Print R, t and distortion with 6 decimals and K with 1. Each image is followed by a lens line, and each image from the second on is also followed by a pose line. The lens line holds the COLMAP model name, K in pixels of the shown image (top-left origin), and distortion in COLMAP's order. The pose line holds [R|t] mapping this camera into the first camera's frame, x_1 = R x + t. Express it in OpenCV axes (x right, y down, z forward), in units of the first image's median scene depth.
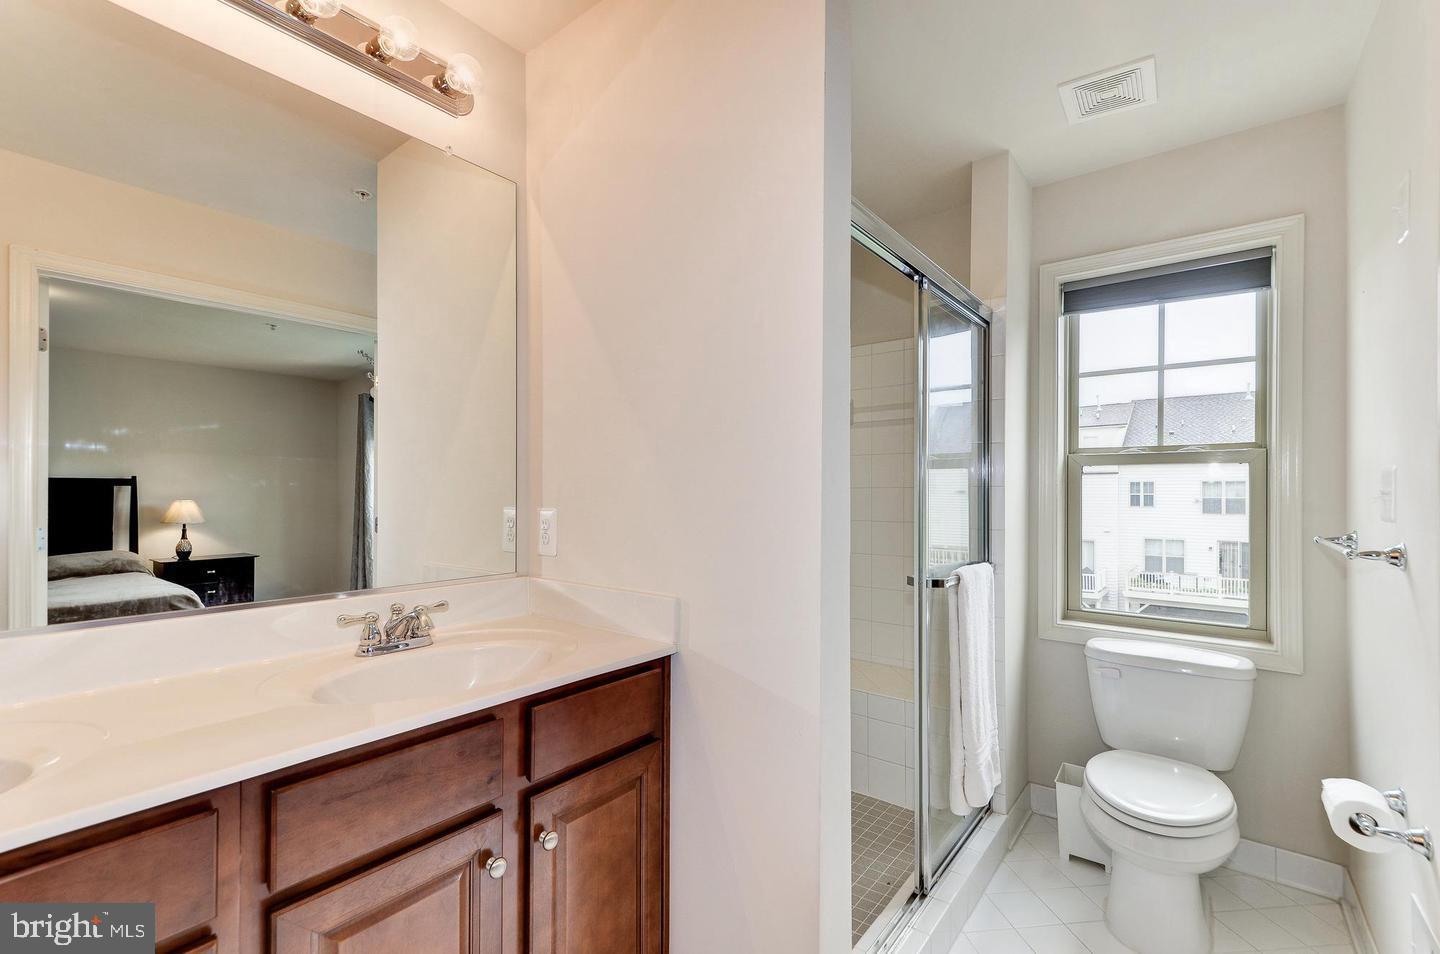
lens RADIAL K [[625.9, 0, 718.1], [0, 625.9, 484.3], [0, 0, 1]] dist [0.020010, -0.006485]
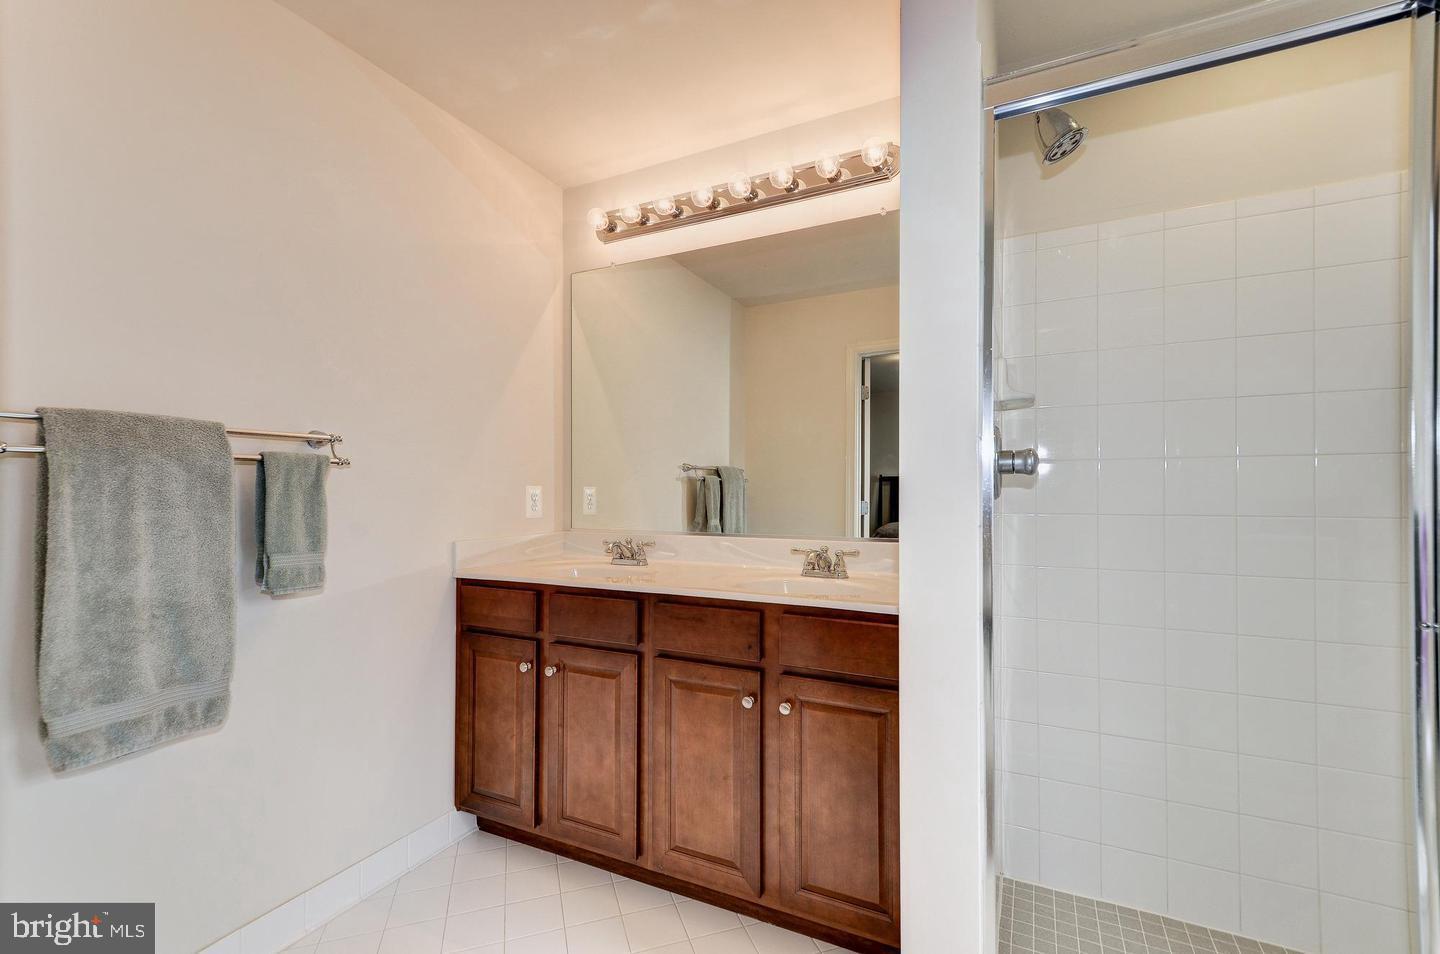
lens RADIAL K [[625.9, 0, 717.5], [0, 625.9, 483.2], [0, 0, 1]] dist [0.020010, -0.006485]
pose [[0.215552, -0.011626, -0.976423, 1.012554], [0.007254, 0.999921, -0.010305, 0.061107], [0.976466, -0.004861, 0.215619, 0.503034]]
